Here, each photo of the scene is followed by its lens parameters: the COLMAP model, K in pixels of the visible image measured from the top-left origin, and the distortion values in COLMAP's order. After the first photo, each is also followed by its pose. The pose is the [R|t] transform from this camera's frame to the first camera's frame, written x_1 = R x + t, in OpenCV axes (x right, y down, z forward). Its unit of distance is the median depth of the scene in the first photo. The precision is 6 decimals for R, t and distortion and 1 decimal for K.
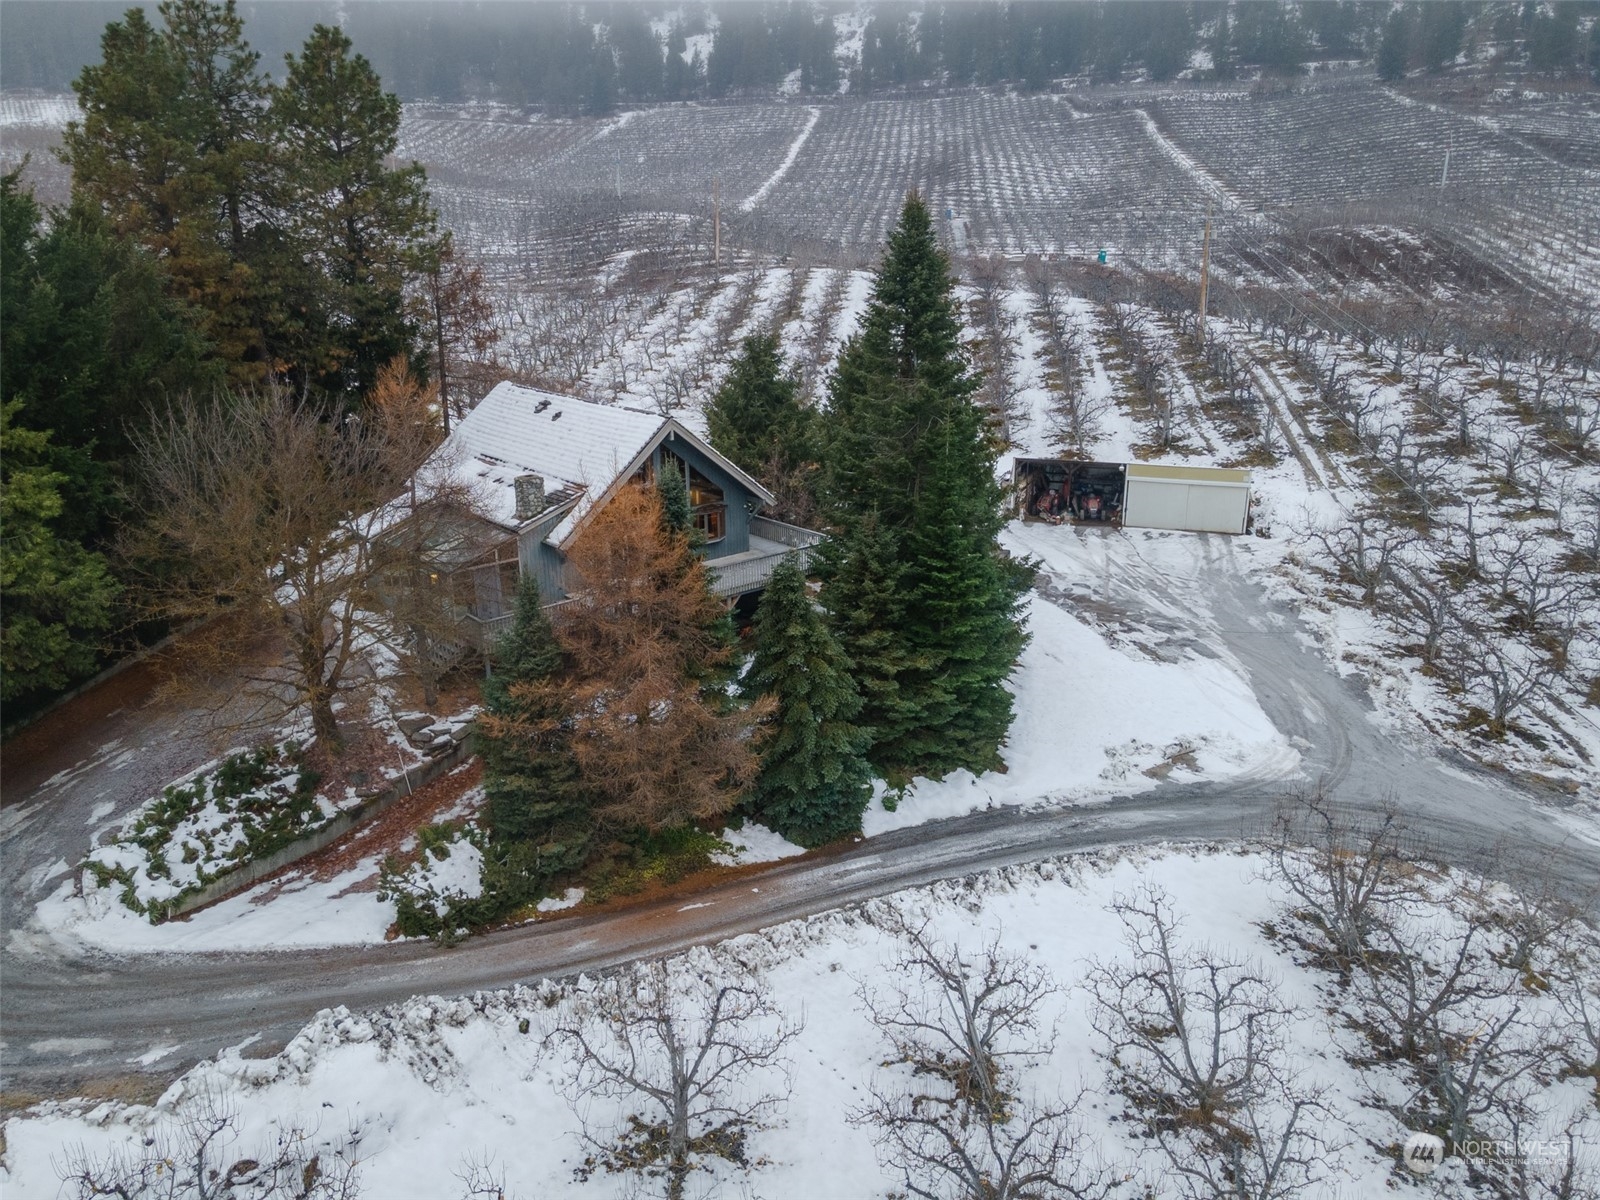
lens RADIAL K [[1145.3, 0, 800.0], [0, 1145.3, 600.0], [0, 0, 1]] dist [0.052168, -0.001345]
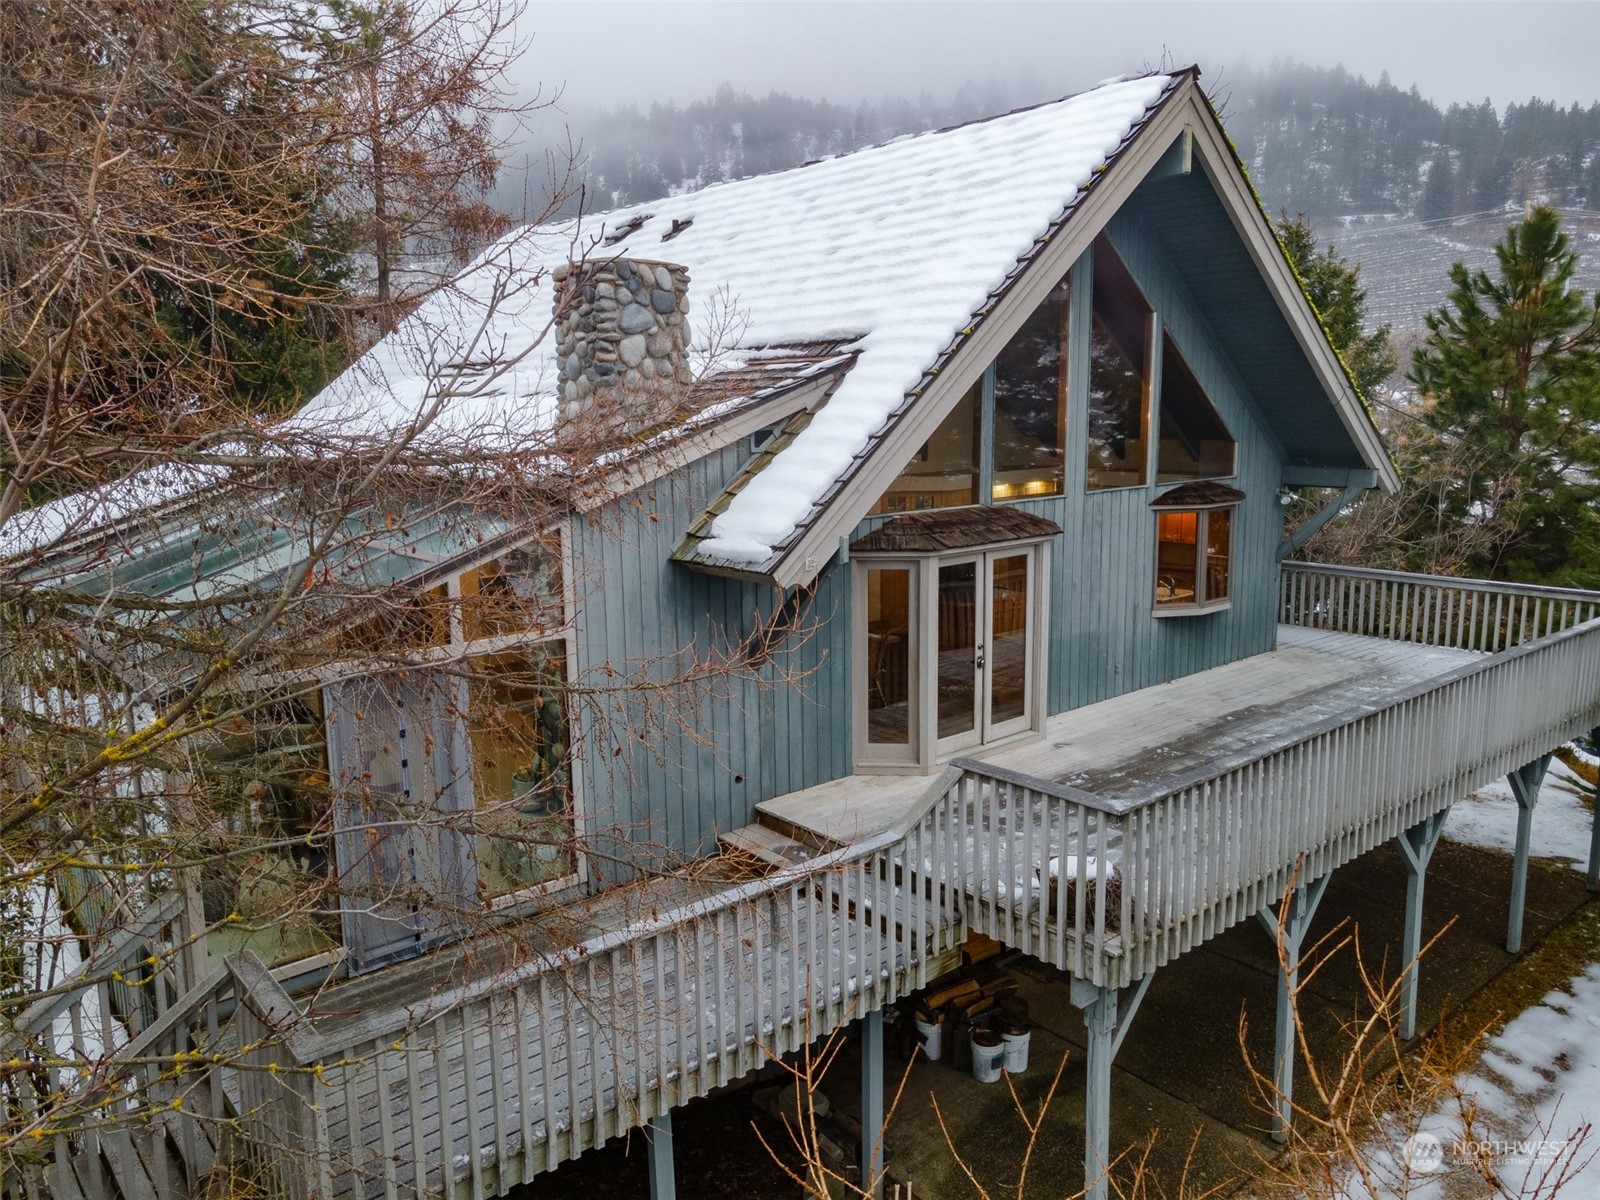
lens RADIAL K [[1131.5, 0, 800.9], [0, 1131.5, 568.9], [0, 0, 1]] dist [0.225695, -0.206334]
pose [[0.999968, -0.004031, -0.006955, -0.155187], [0.002808, 0.985832, -0.167711, -0.009421], [0.007533, 0.167686, 0.985812, 0.612232]]
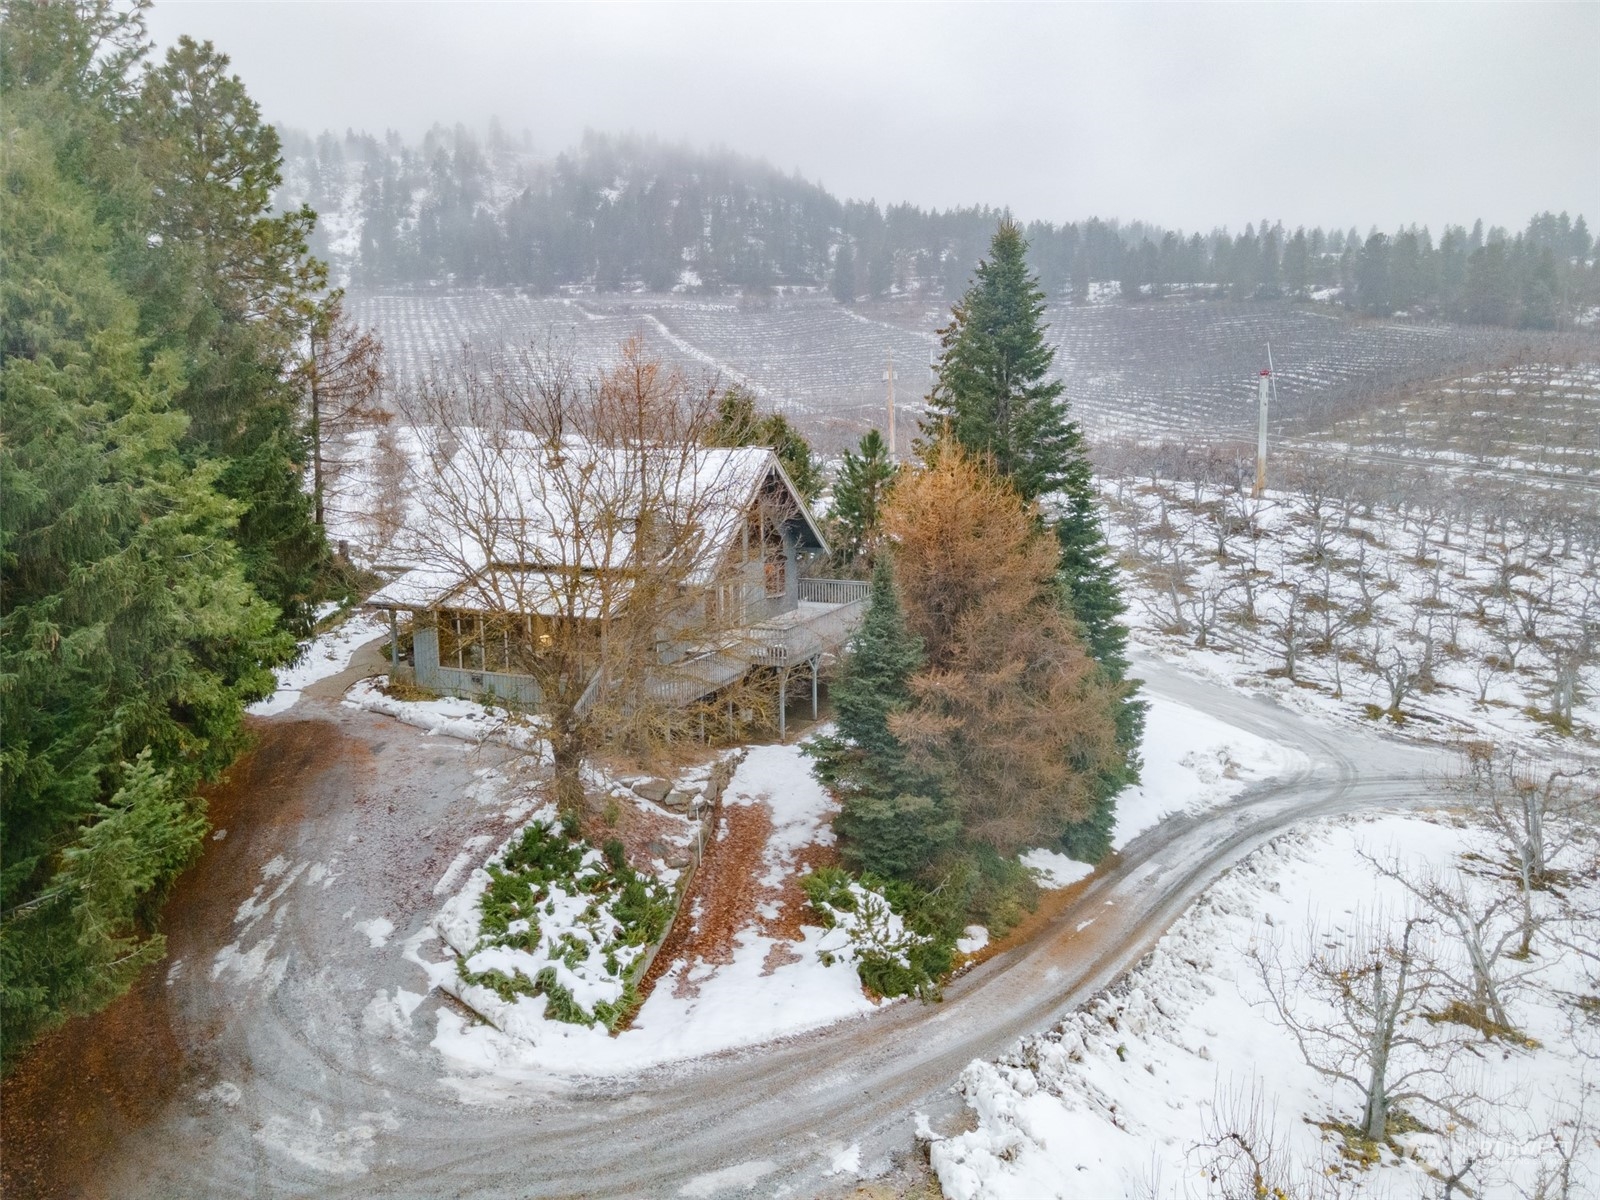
lens RADIAL K [[1151.0, 0, 800.0], [0, 1151.0, 600.0], [0, 0, 1]] dist [0.039586, 0.001720]
pose [[0.908153, -0.065831, 0.413430, -0.382316], [0.133673, 0.981461, -0.137351, 0.069953], [-0.396723, 0.180000, 0.900117, 0.151548]]
